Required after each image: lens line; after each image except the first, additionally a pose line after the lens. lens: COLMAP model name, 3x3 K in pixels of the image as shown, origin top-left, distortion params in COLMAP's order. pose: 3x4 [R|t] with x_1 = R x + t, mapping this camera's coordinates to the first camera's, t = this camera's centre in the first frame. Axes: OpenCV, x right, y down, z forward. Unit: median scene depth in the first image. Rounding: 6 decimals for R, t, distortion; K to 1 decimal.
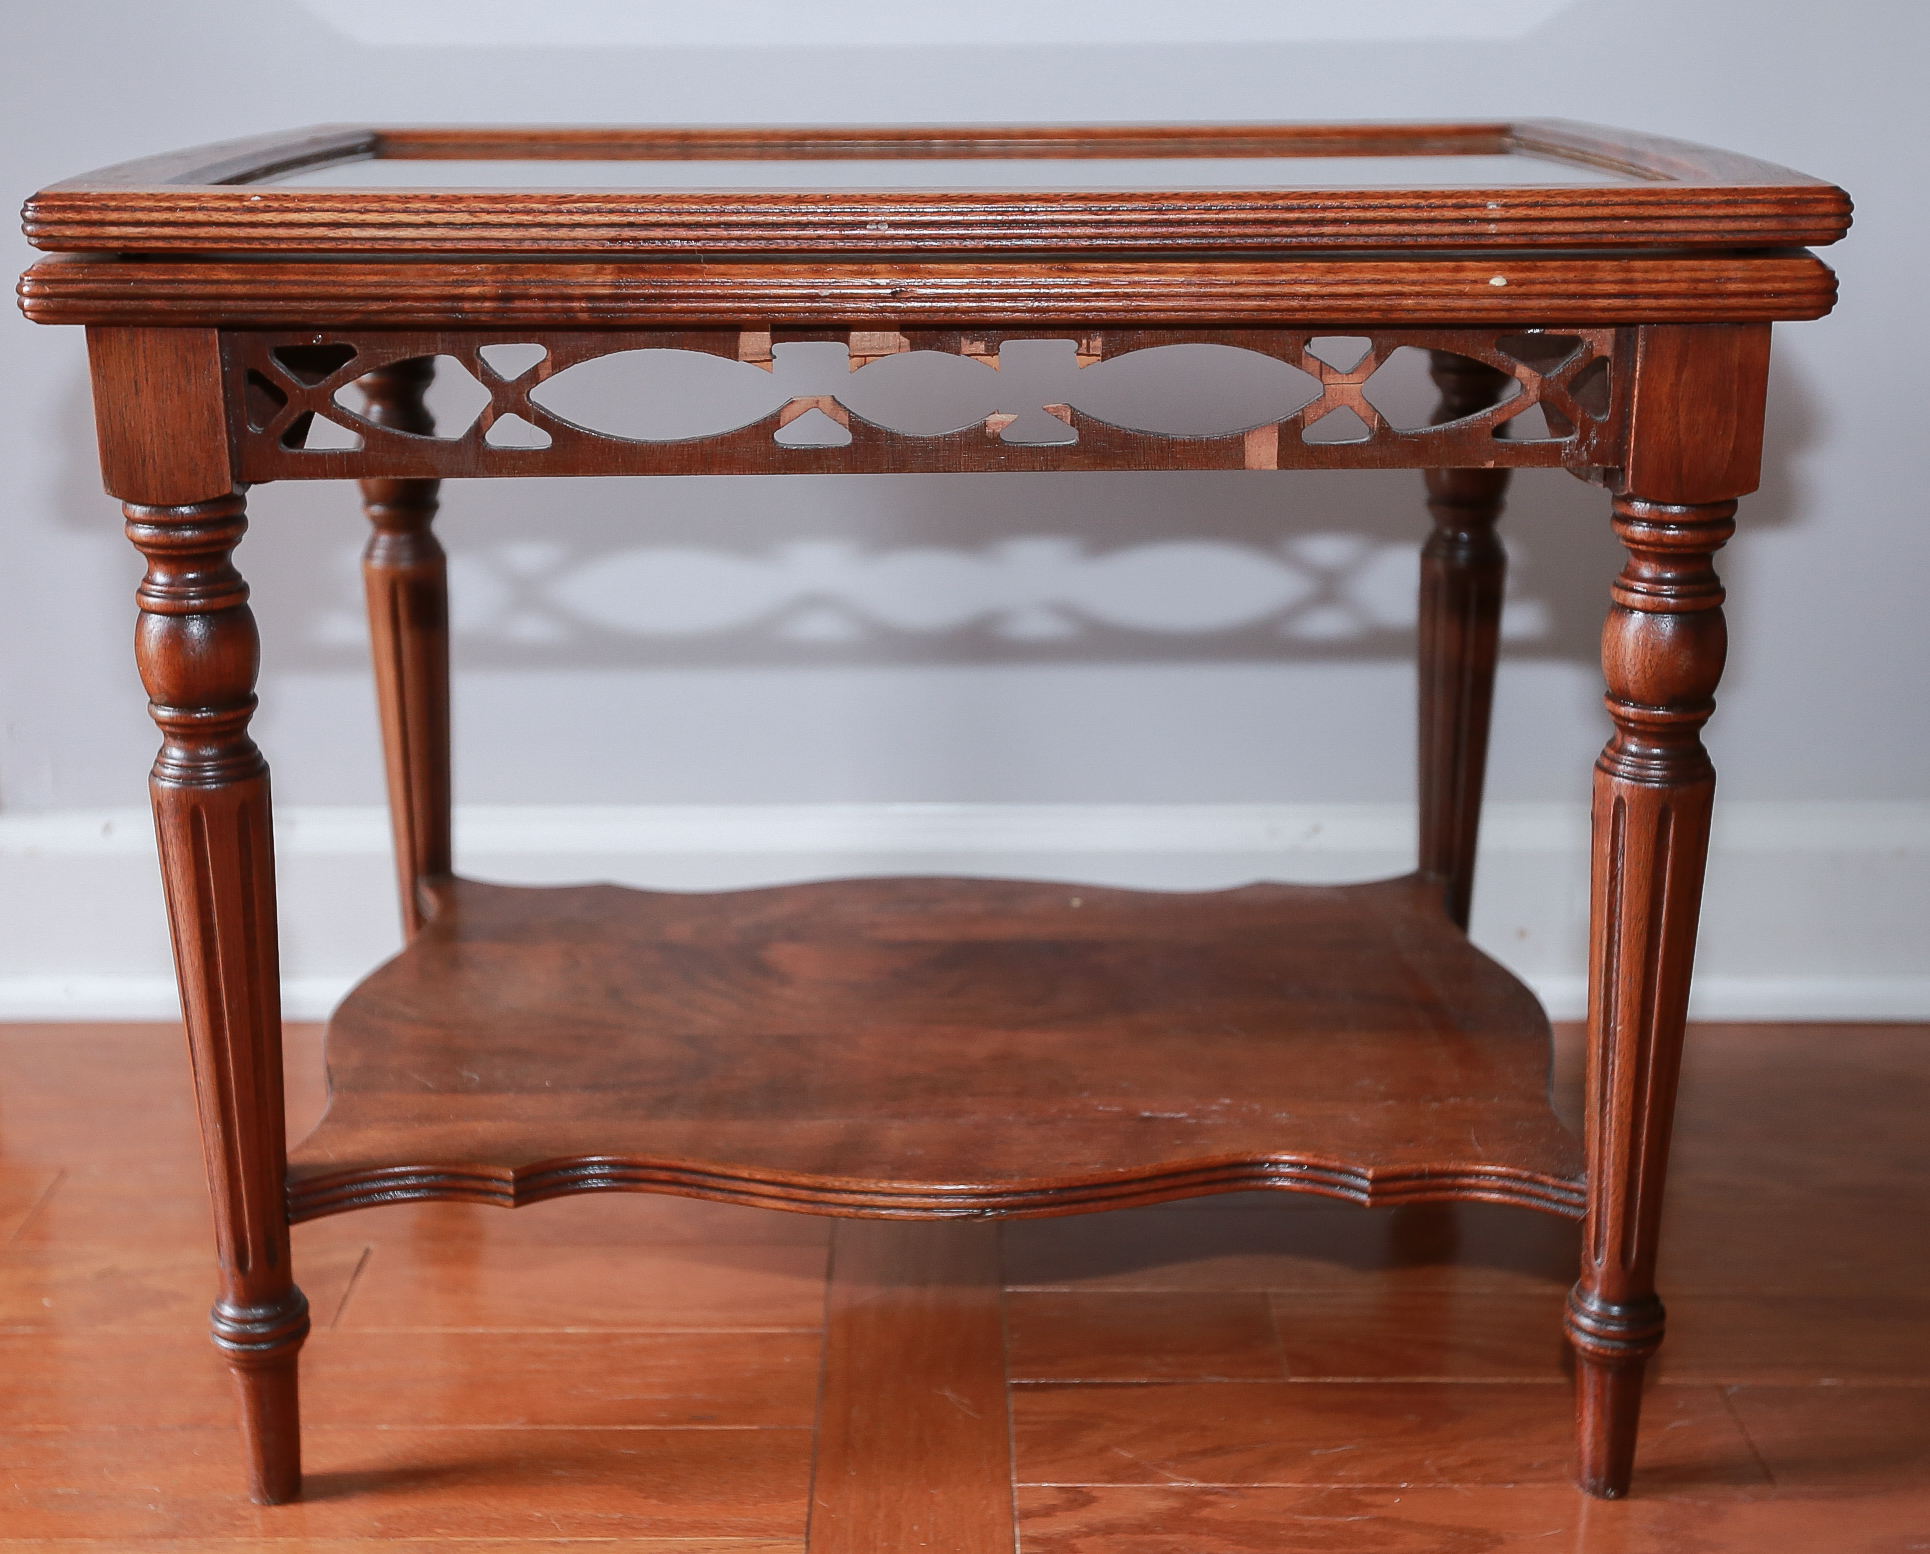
lens RADIAL K [[2453.0, 0, 965.0], [0, 2453.0, 777.0], [0, 0, 1]] dist [-0.017223, -0.025505]
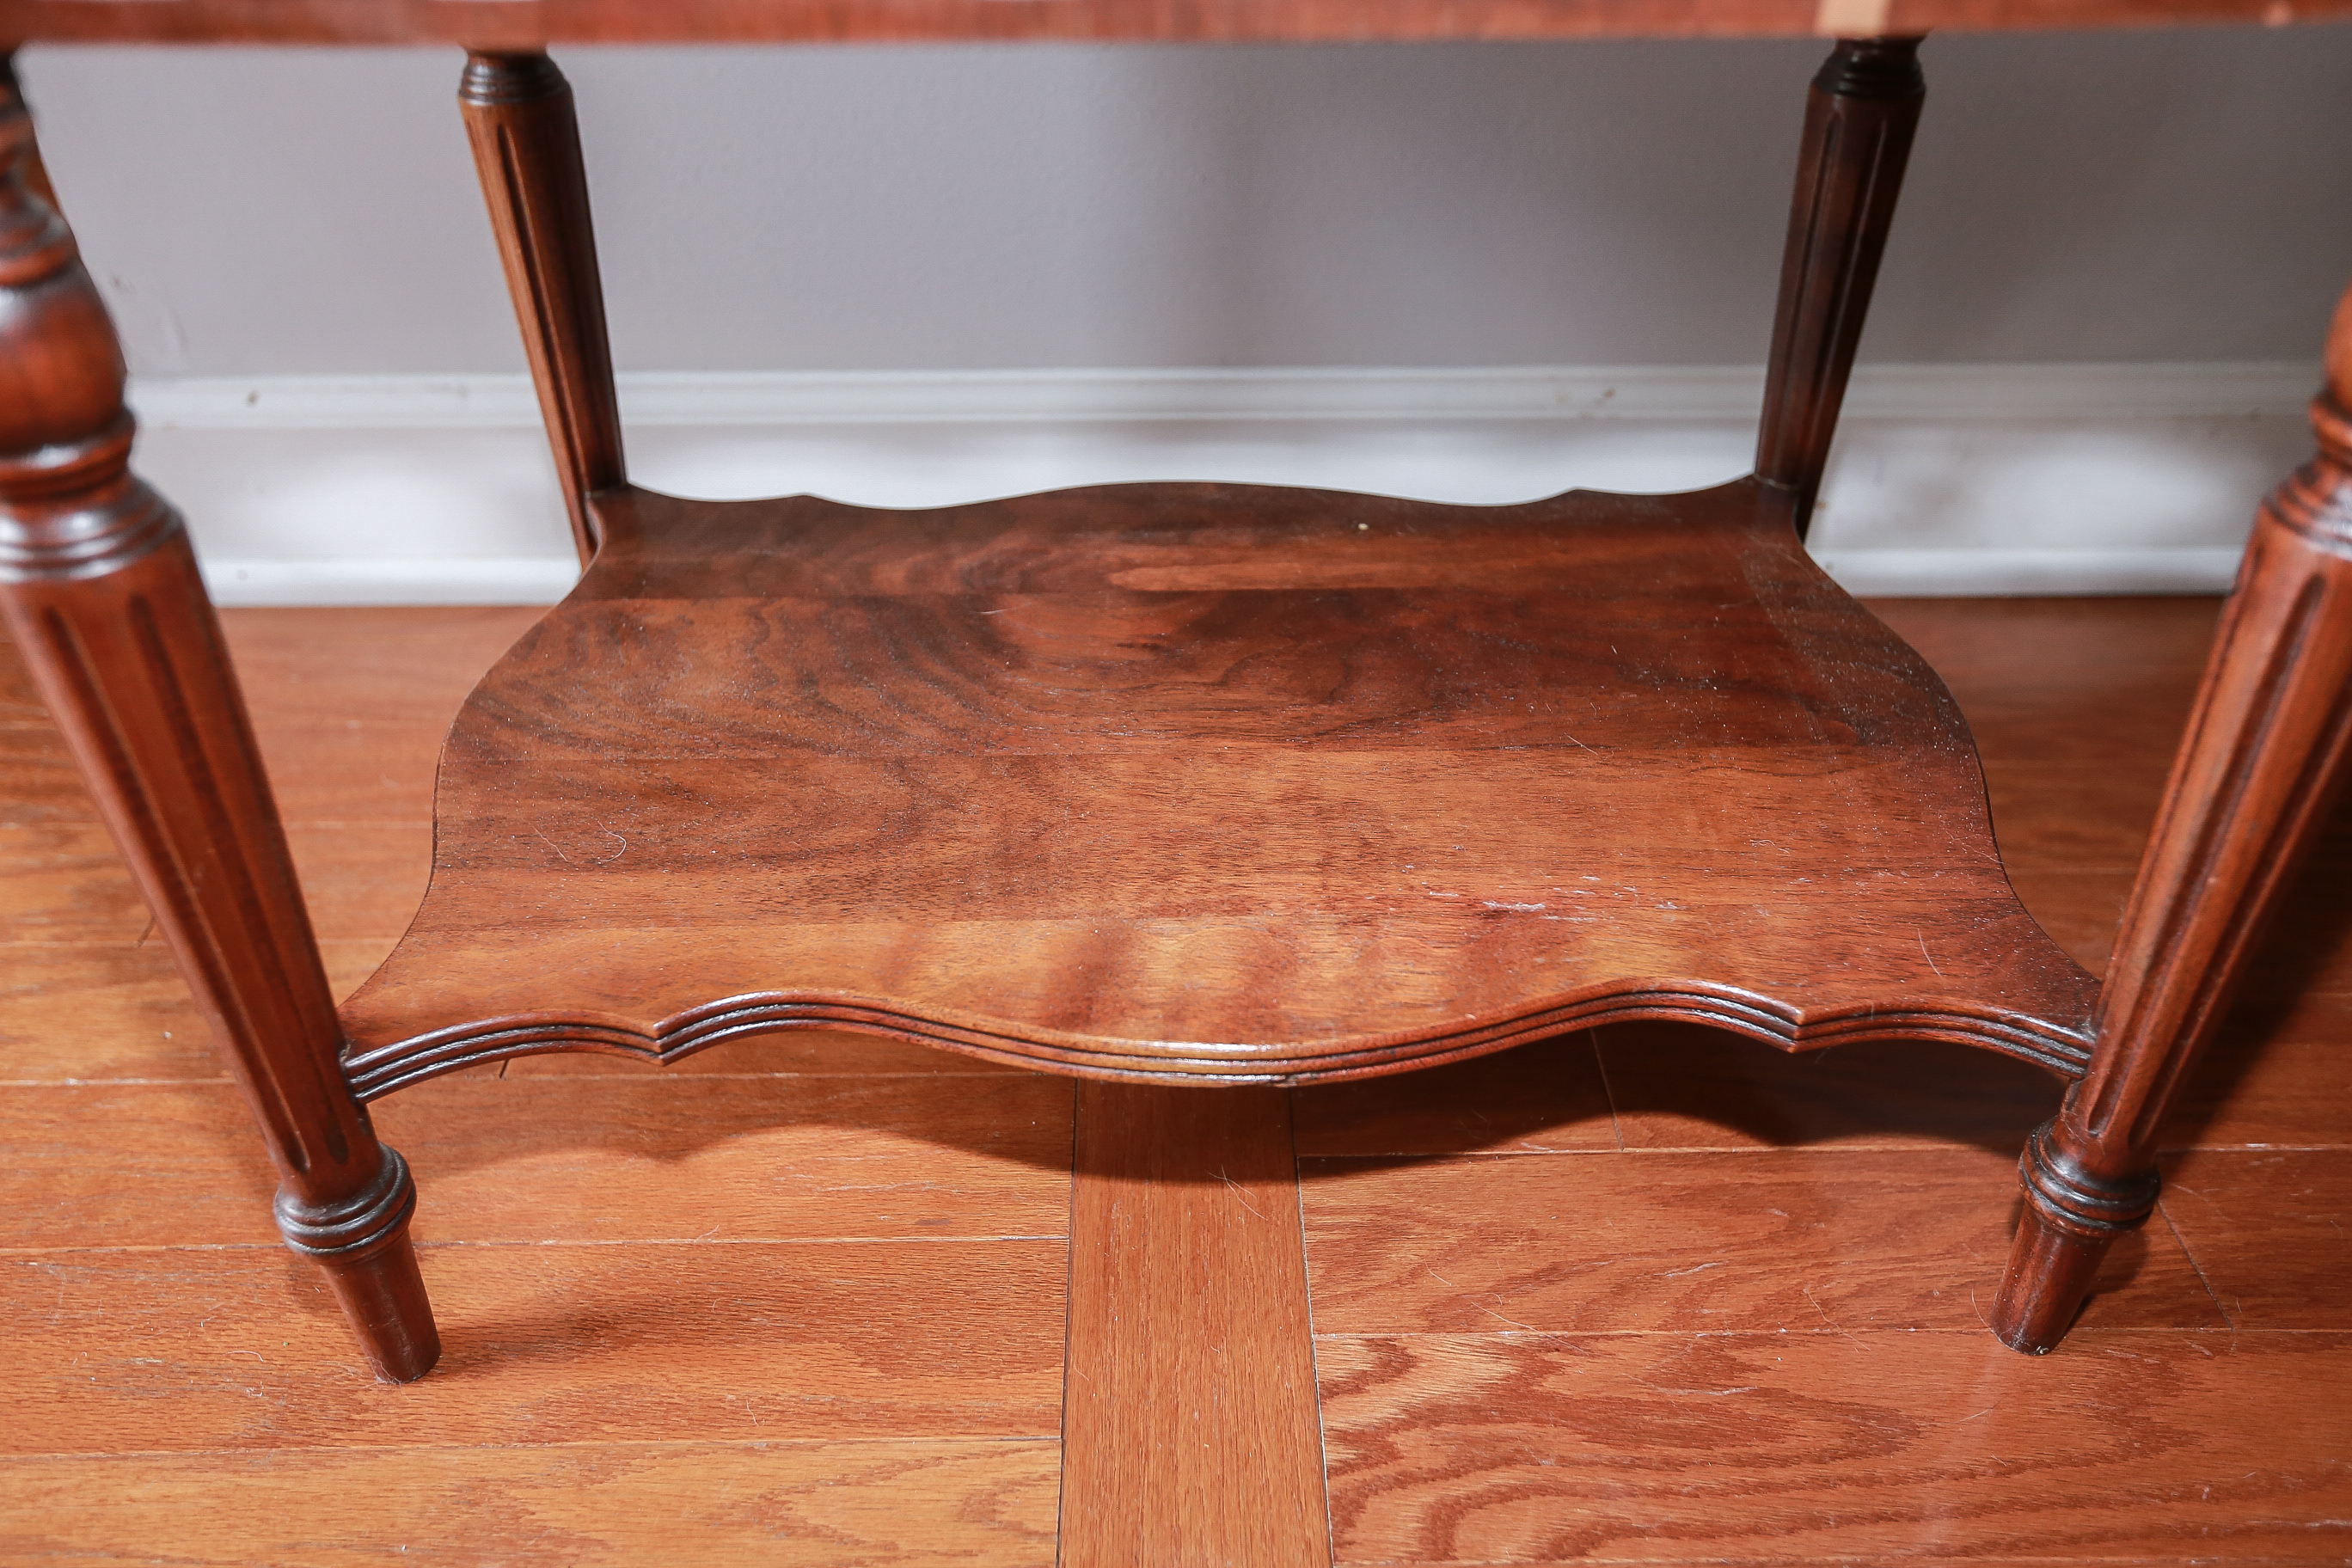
lens RADIAL K [[1810.0, 0, 1176.0], [0, 1810.0, 784.0], [0, 0, 1]] dist [-0.030486, 0.075229]
pose [[0.999980, -0.003323, 0.005389, -0.022897], [0.001427, 0.947562, 0.319570, -0.064959], [-0.006168, -0.319556, 0.947547, 0.390386]]
